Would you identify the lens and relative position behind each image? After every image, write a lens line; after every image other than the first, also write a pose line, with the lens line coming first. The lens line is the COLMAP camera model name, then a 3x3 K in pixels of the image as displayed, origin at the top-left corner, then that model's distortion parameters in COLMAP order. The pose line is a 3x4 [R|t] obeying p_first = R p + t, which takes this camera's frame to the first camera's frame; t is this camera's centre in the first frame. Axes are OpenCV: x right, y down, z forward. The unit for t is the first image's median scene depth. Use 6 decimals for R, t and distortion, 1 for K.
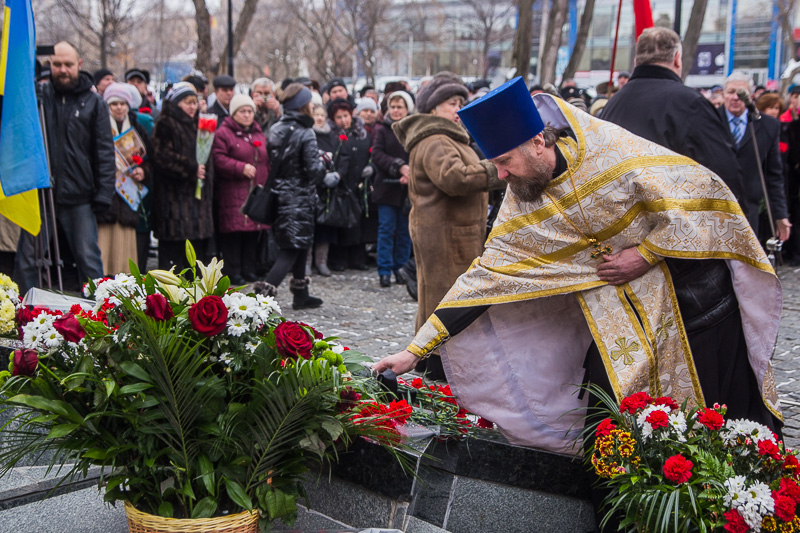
lens RADIAL K [[1084.5, 0, 399.4], [0, 1084.5, 264.5], [0, 0, 1]] dist [0.055280, 0.000000]
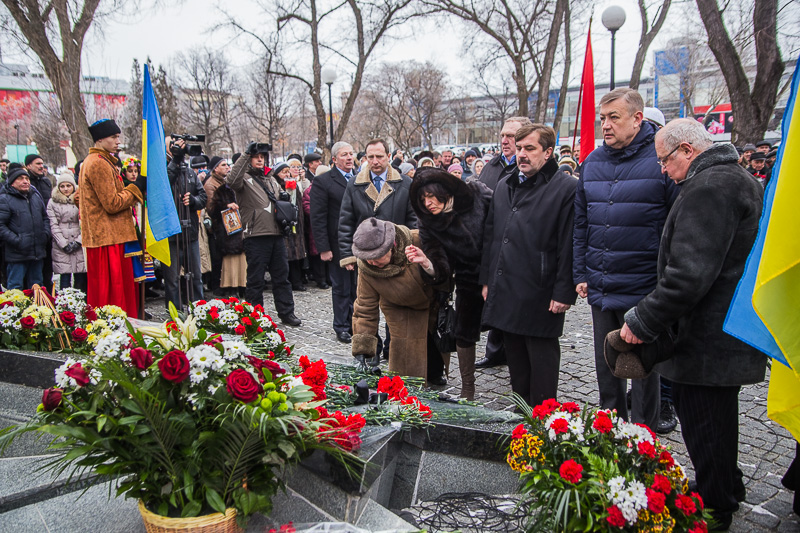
lens RADIAL K [[651.5, 0, 403.3], [0, 651.5, 273.5], [0, 0, 1]] dist [-0.058667, 0.004170]
pose [[0.995708, -0.026141, -0.088784, 0.133886], [0.028294, 0.999333, 0.023075, -0.060227], [0.088122, -0.025488, 0.995784, 0.250510]]
